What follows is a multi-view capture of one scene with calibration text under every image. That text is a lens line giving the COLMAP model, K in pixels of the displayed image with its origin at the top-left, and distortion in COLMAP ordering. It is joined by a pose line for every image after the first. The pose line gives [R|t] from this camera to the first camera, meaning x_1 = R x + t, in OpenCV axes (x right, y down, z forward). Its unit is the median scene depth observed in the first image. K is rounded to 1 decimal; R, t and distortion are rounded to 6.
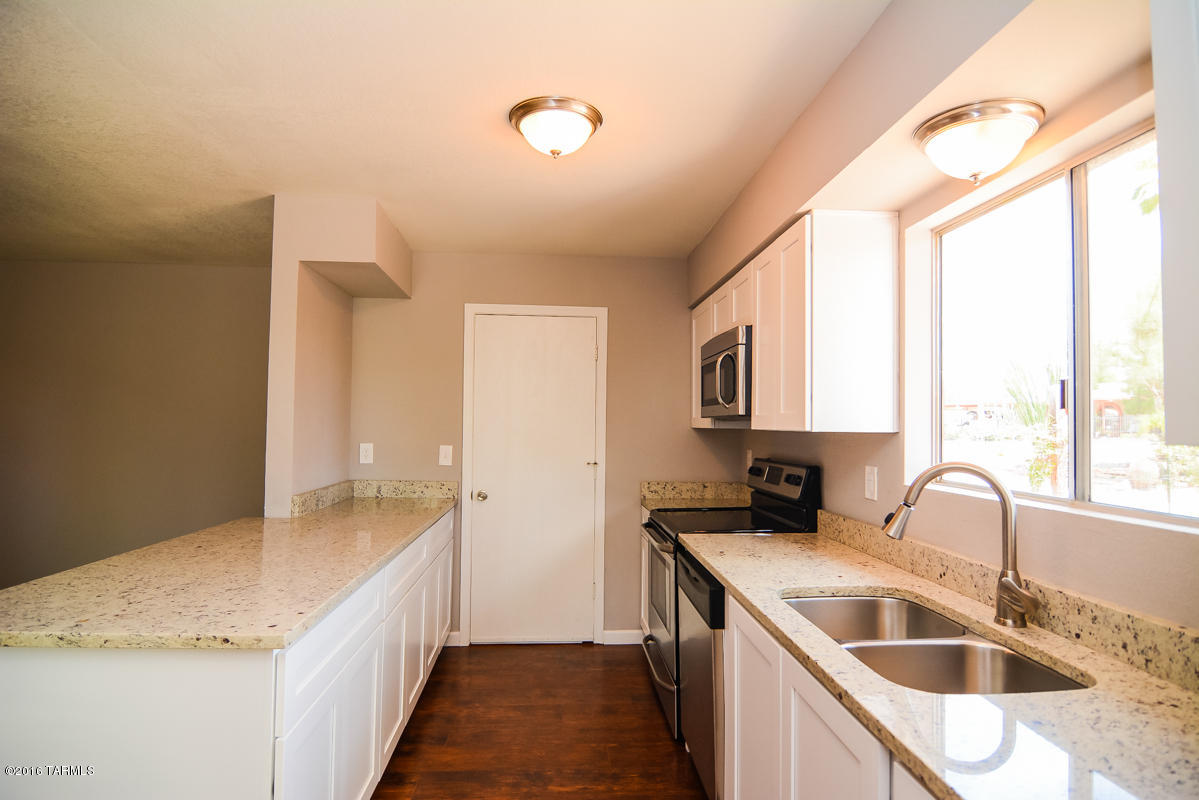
lens RADIAL K [[644.6, 0, 594.3], [0, 644.6, 400.5], [0, 0, 1]] dist [-0.016391, -0.001174]
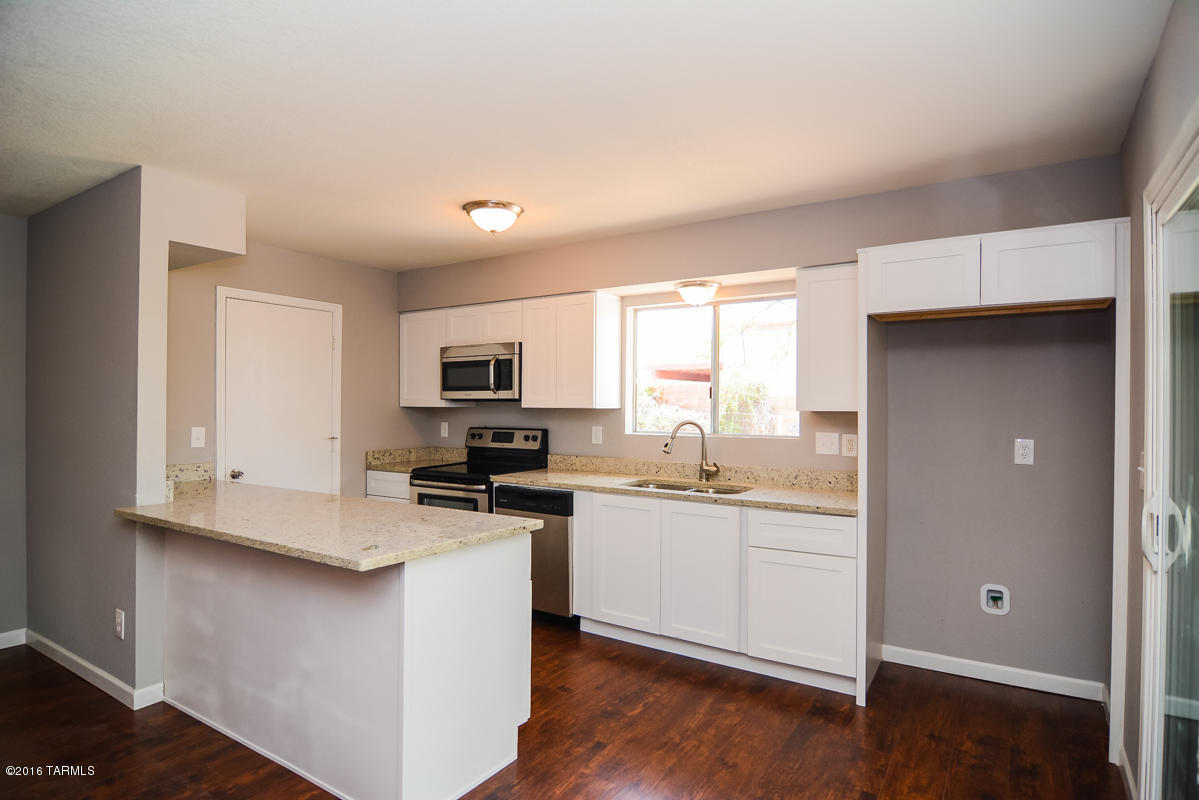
lens RADIAL K [[644.6, 0, 594.3], [0, 644.6, 400.5], [0, 0, 1]] dist [-0.016391, -0.001174]
pose [[0.606519, -0.003392, 0.795062, -0.915929], [-0.025737, 0.999383, 0.023897, -0.015751], [-0.794652, -0.034957, 0.606058, -0.117165]]
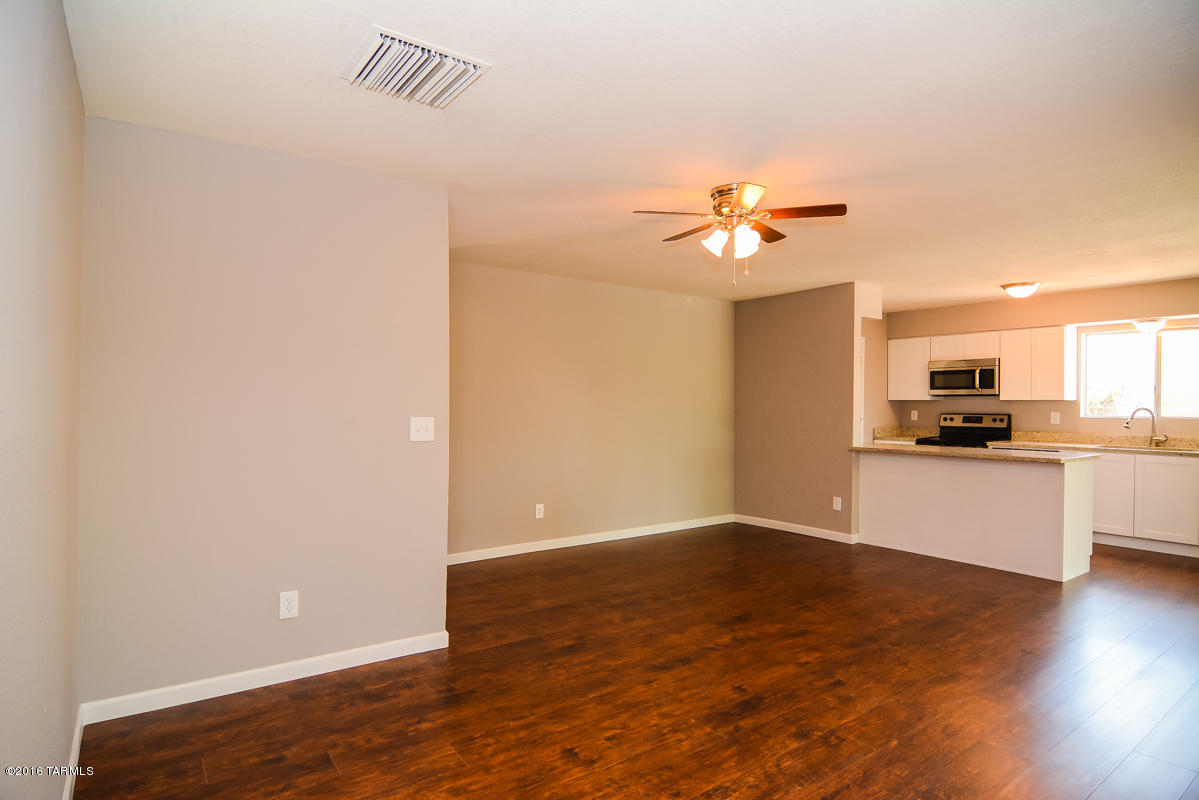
lens RADIAL K [[644.6, 0, 594.3], [0, 644.6, 400.5], [0, 0, 1]] dist [-0.016391, -0.001174]
pose [[0.853871, -0.012052, 0.520345, -2.379221], [-0.008624, 0.999267, 0.037296, -0.032293], [-0.520413, -0.036334, 0.853141, -0.302688]]
